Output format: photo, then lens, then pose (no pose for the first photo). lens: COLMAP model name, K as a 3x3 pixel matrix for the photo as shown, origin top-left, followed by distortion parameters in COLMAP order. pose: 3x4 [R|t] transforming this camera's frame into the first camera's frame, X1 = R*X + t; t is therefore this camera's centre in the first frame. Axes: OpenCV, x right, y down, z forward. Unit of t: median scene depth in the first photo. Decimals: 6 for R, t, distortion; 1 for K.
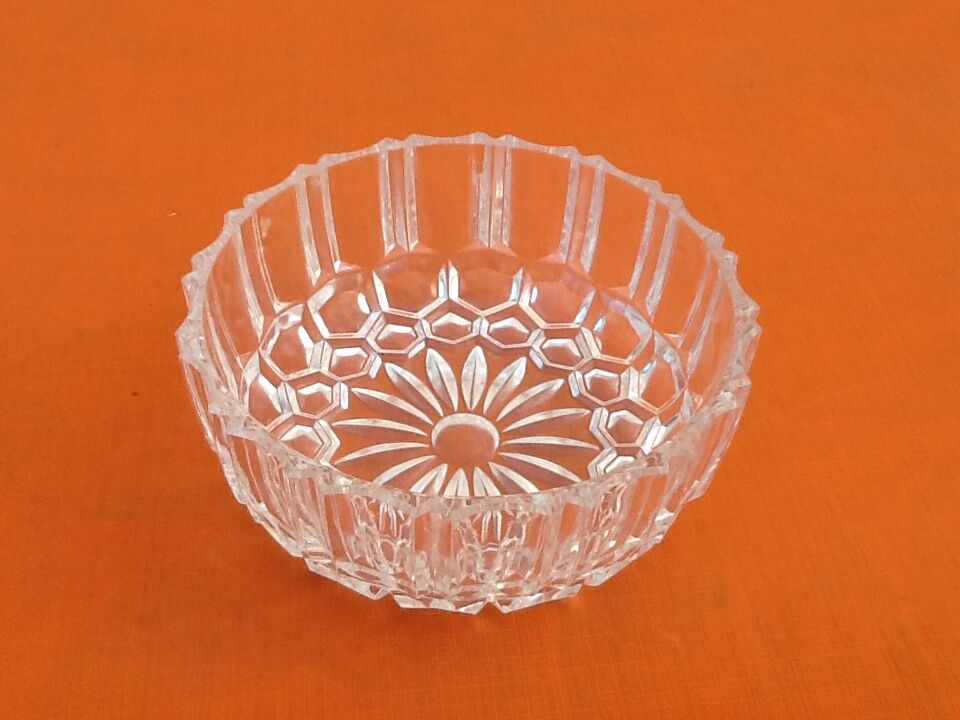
lens RADIAL K [[1121.2, 0, 468.9], [0, 1121.2, 311.8], [0, 0, 1]] dist [0.008211, -0.005367]
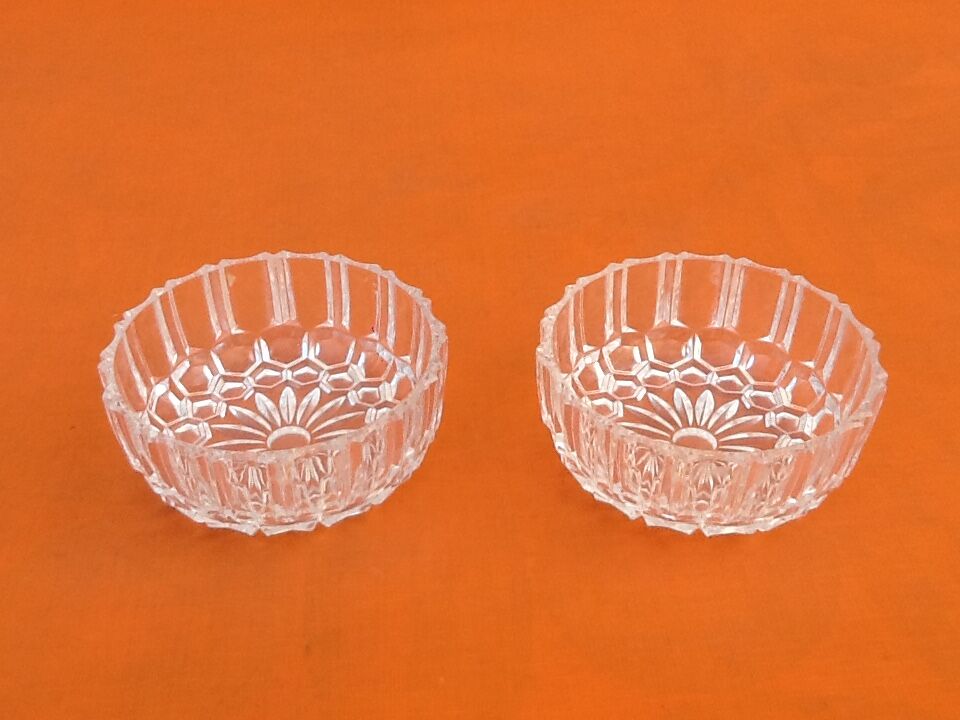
lens RADIAL K [[1109.9, 0, 480.0], [0, 1109.9, 360.0], [0, 0, 1]] dist [0.012035, -0.040569]
pose [[0.974678, 0.114525, -0.192058, -0.010430], [-0.126446, 0.990663, -0.050964, 0.111144], [0.184428, 0.073959, 0.980059, -0.585797]]
